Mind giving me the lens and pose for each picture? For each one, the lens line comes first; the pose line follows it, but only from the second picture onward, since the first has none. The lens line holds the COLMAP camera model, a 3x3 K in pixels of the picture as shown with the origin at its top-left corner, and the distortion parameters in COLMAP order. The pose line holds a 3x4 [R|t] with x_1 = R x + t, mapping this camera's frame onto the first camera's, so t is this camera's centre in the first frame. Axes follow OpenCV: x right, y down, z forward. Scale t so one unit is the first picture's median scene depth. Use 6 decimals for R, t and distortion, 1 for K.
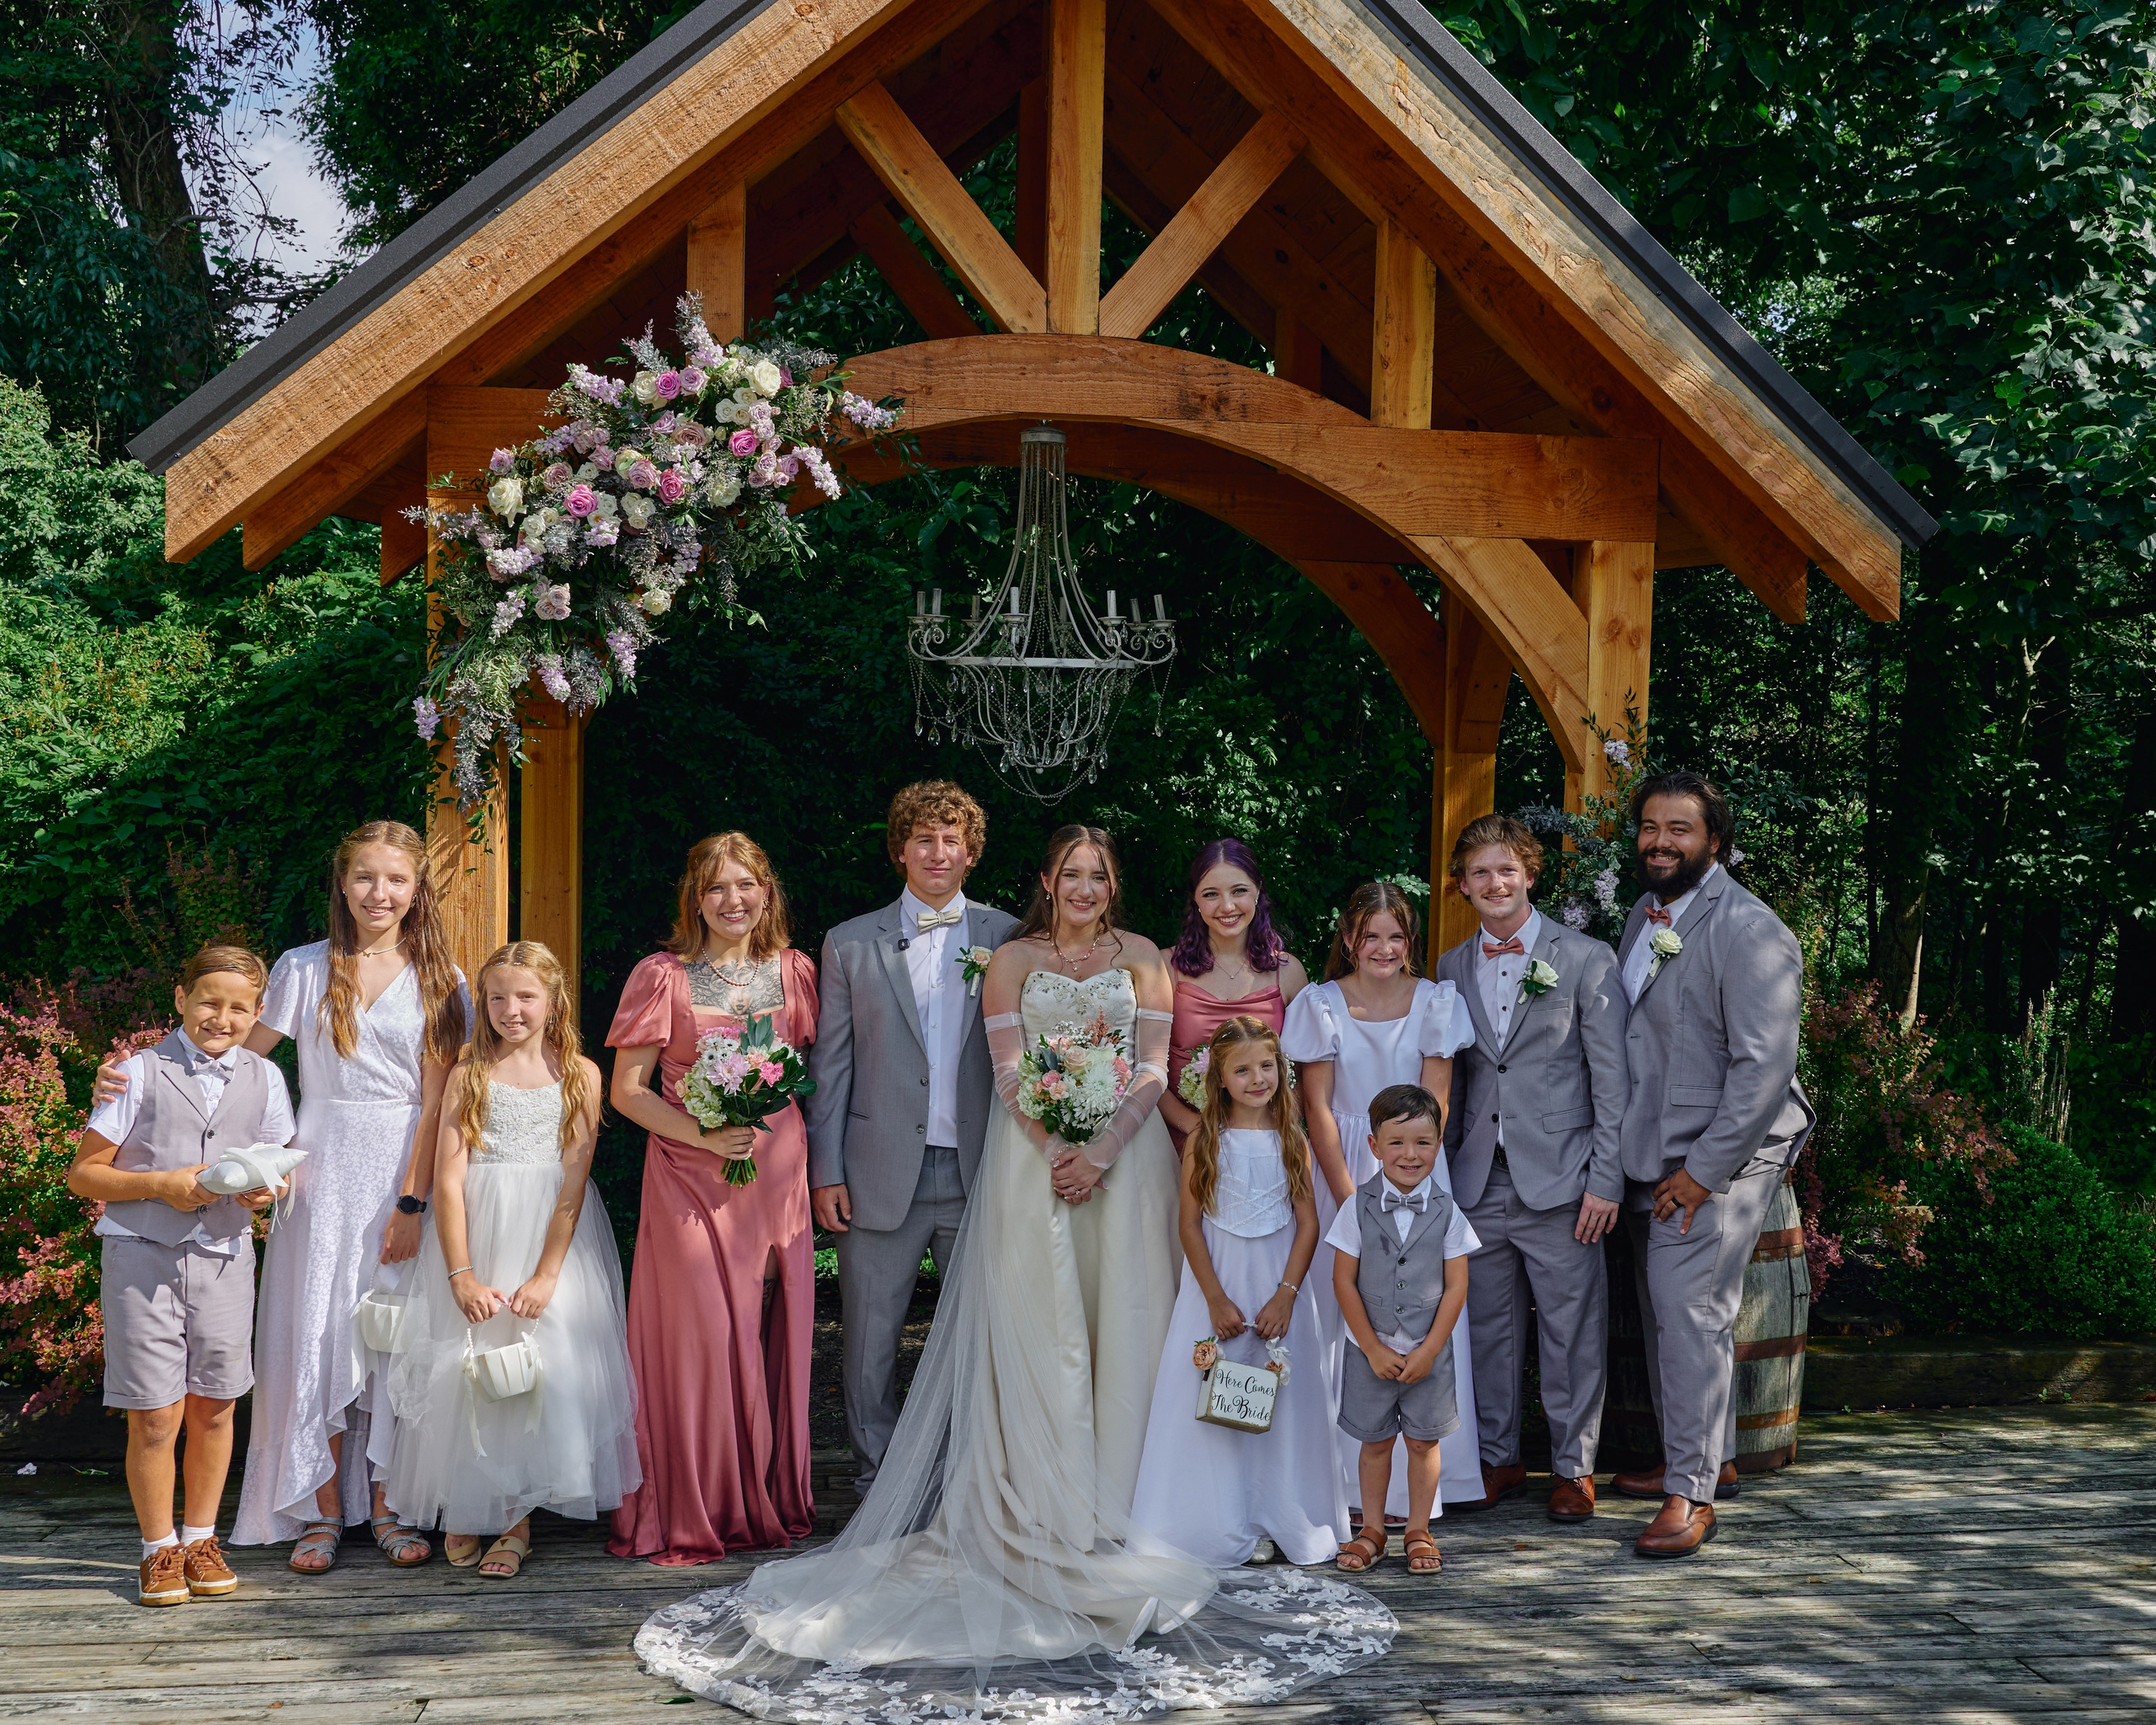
lens RADIAL K [[1907.4, 0, 1195.7], [0, 1907.4, 856.4], [0, 0, 1]] dist [-0.012952, 0.010793]
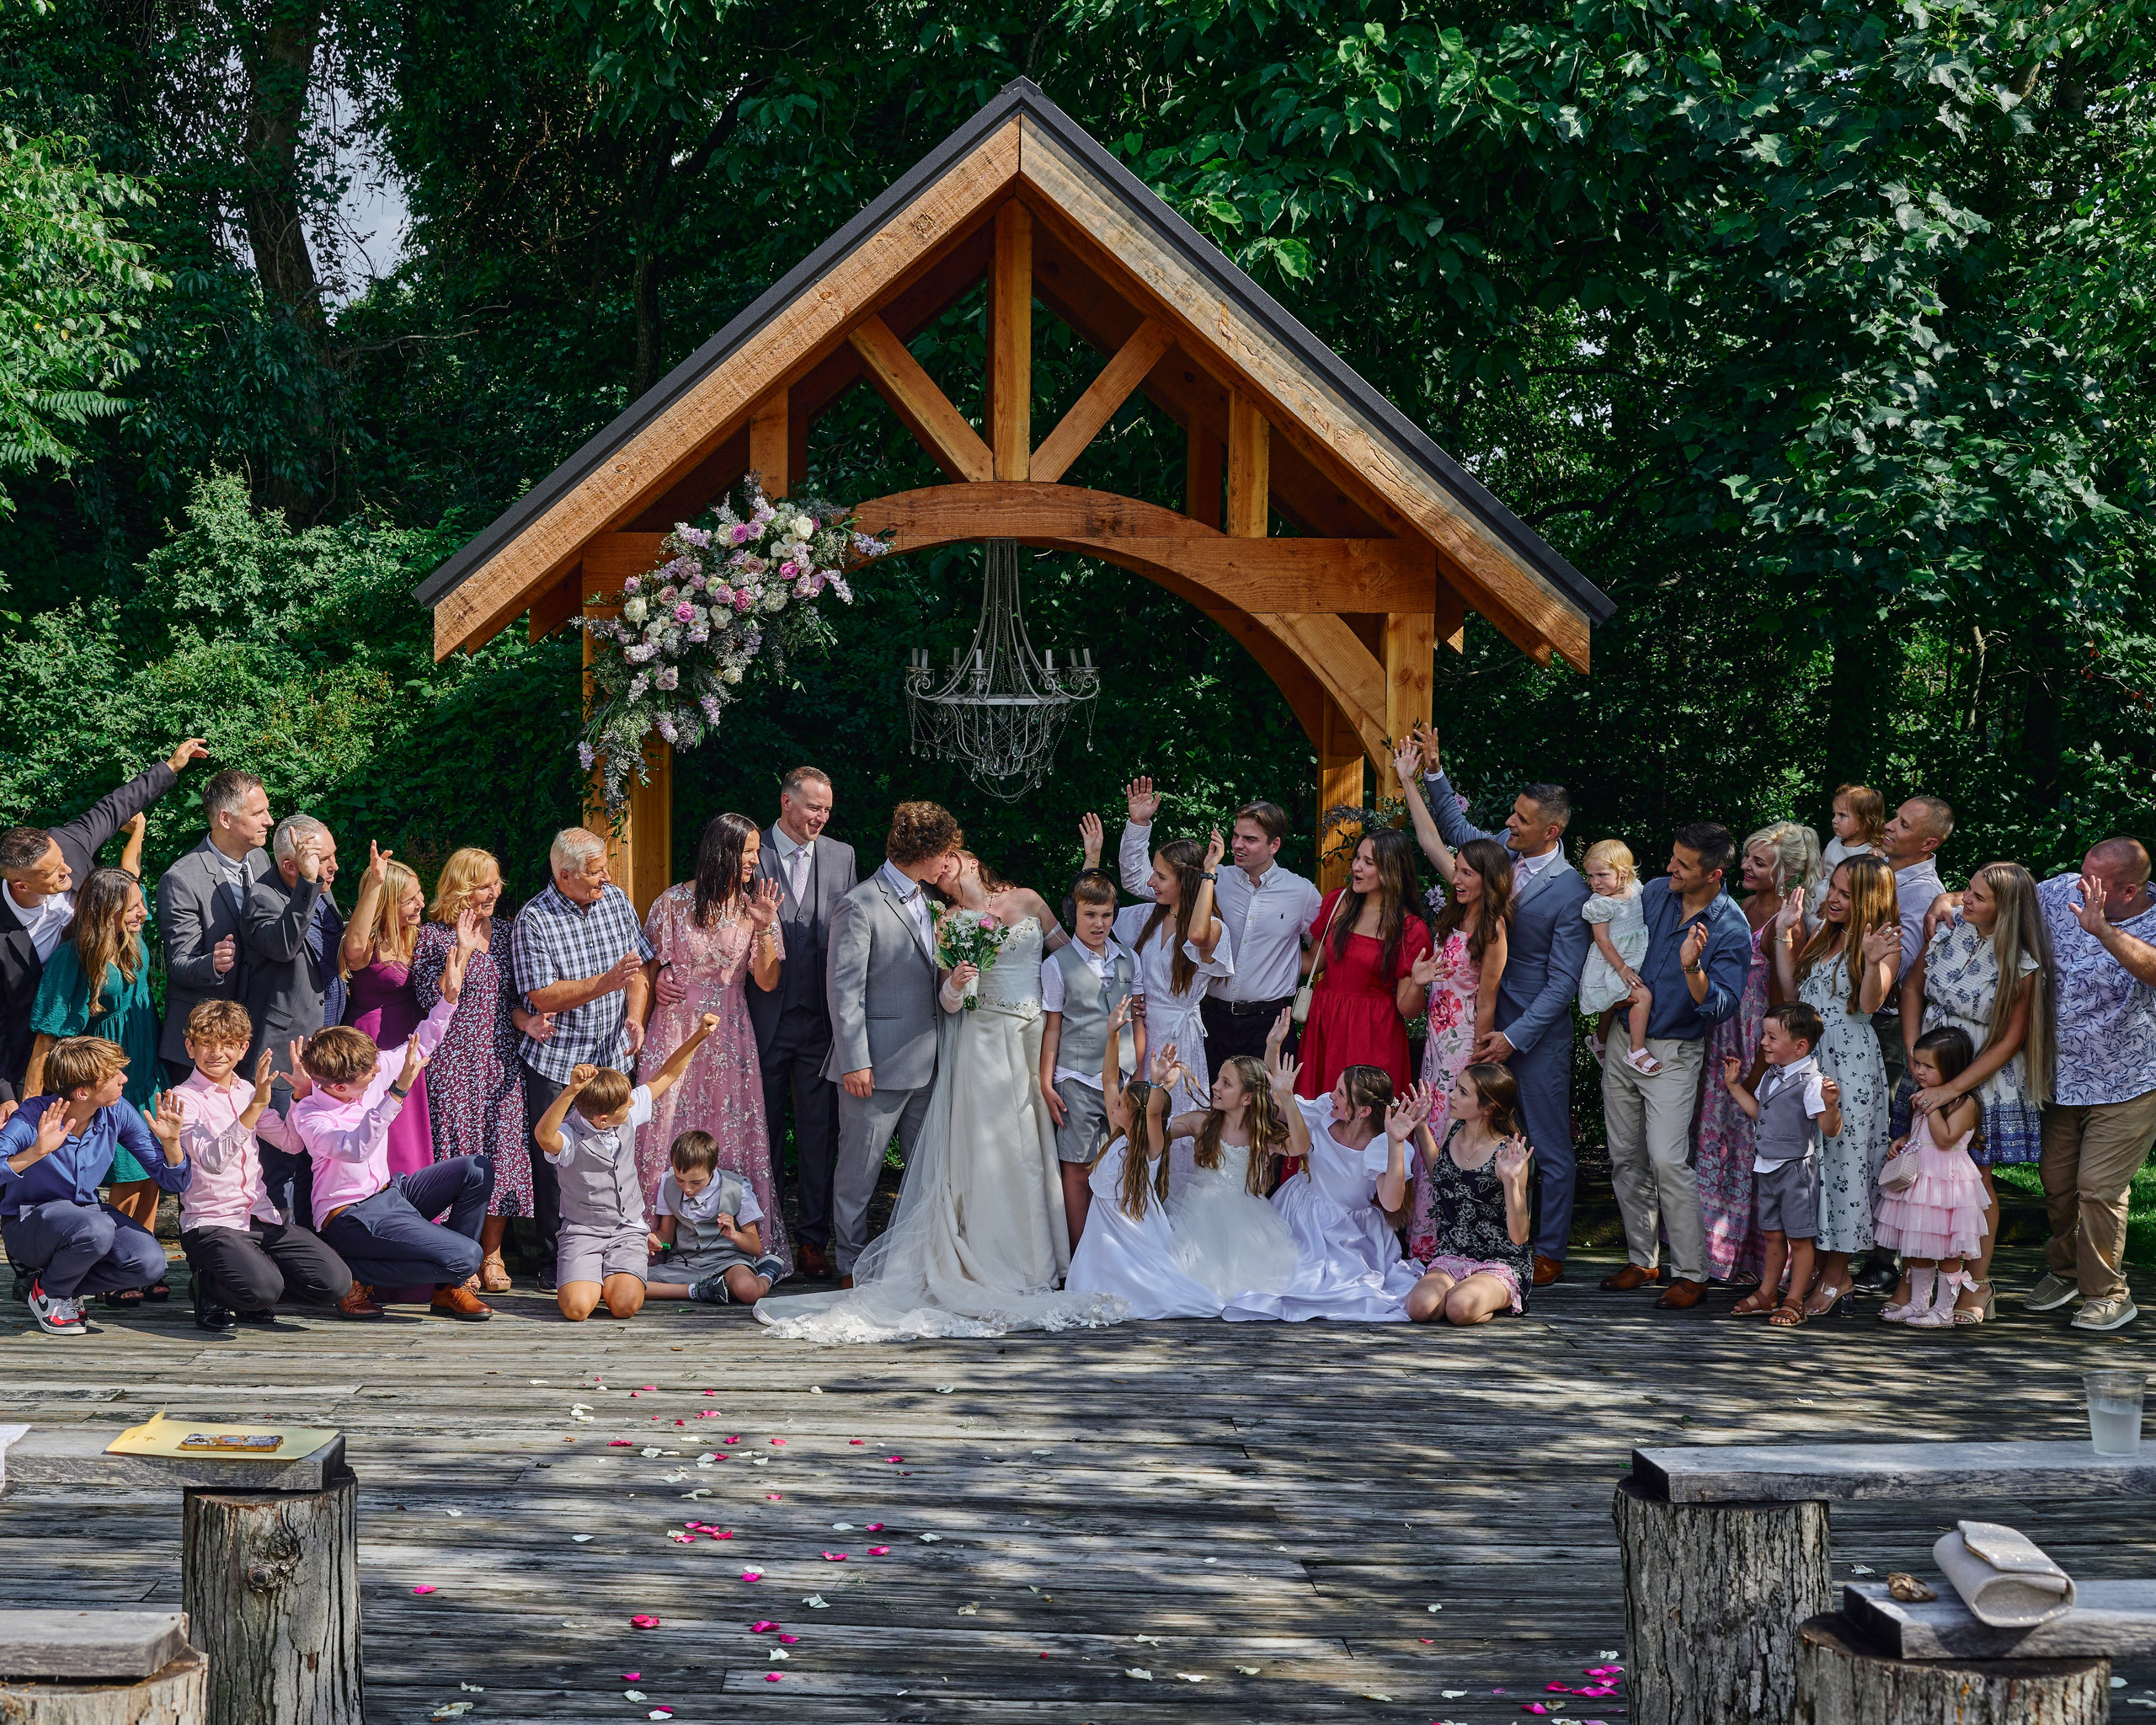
lens RADIAL K [[2821.8, 0, 1057.5], [0, 2821.8, 865.6], [0, 0, 1]] dist [-0.057206, 0.000000]
pose [[0.991398, -0.004396, -0.130810, 0.251965], [0.007454, 0.999710, 0.022898, -0.032680], [0.130671, -0.023677, 0.991143, -1.134168]]
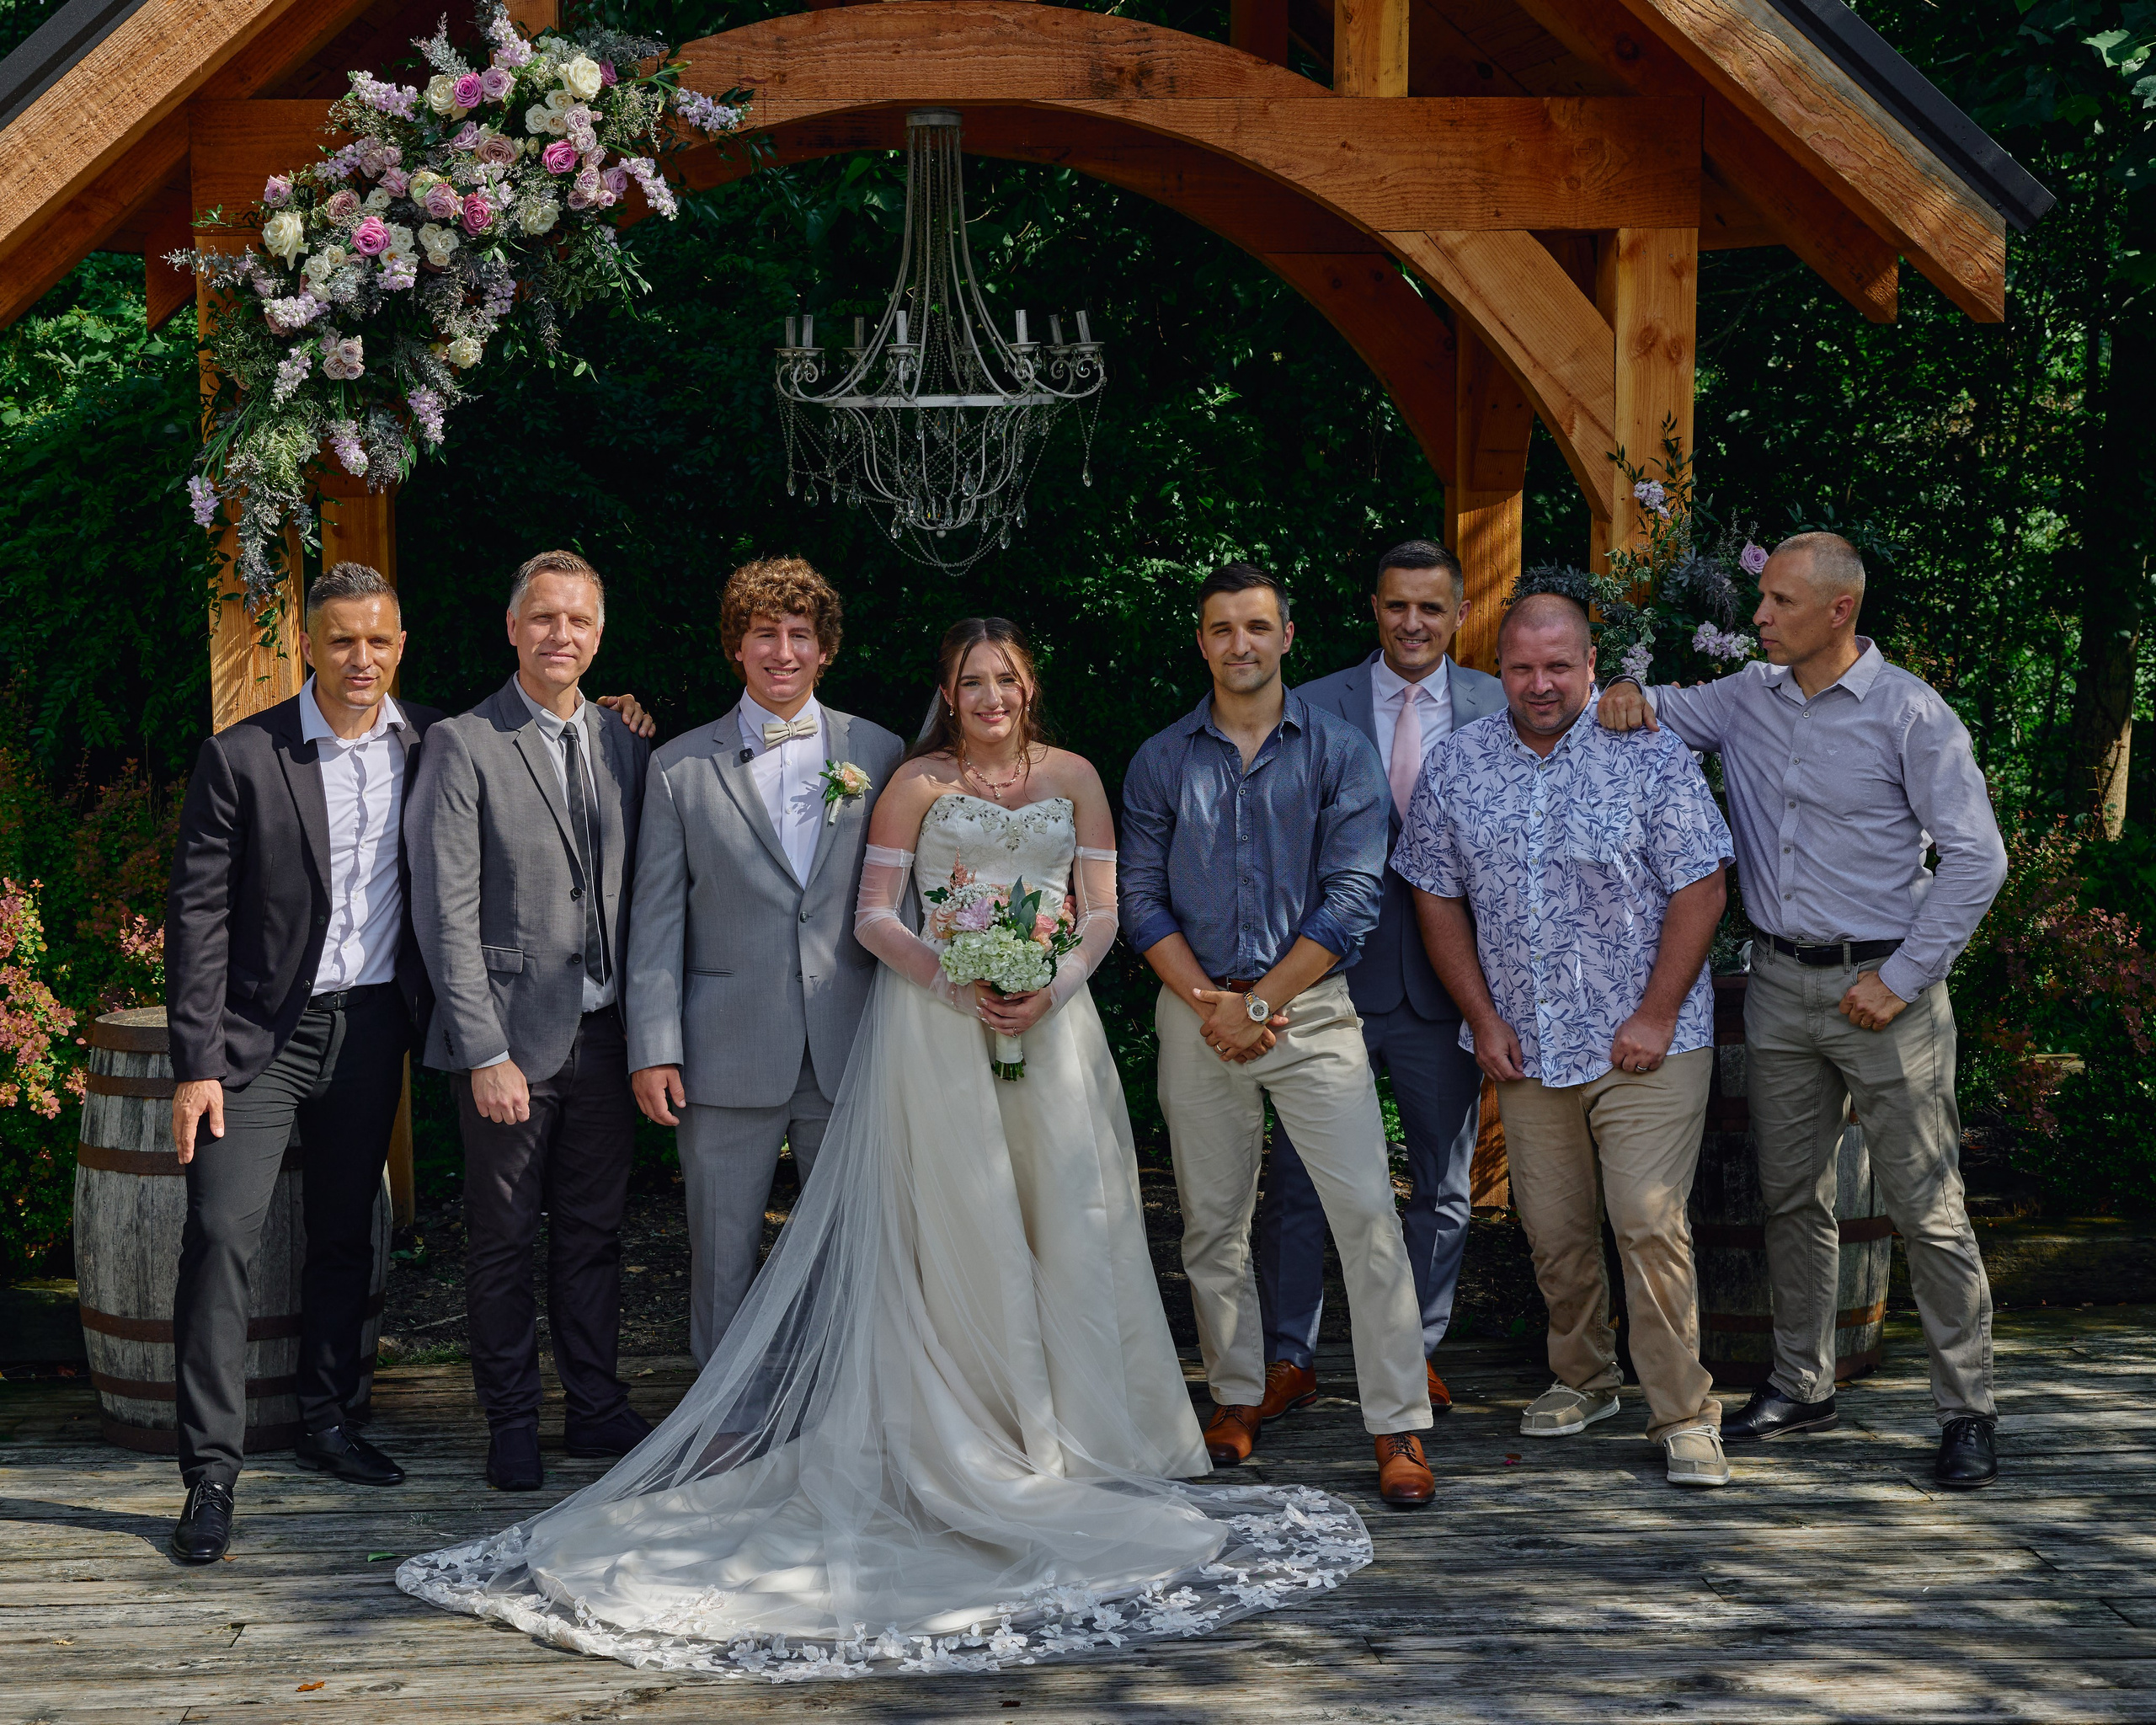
lens RADIAL K [[2582.6, 0, 1027.2], [0, 2582.6, 725.9], [0, 0, 1]] dist [-0.012154, 0.000000]
pose [[0.995807, -0.020979, -0.089042, 0.057731], [0.025683, 0.998316, 0.052012, -0.022414], [0.087801, -0.054081, 0.994669, -0.107944]]
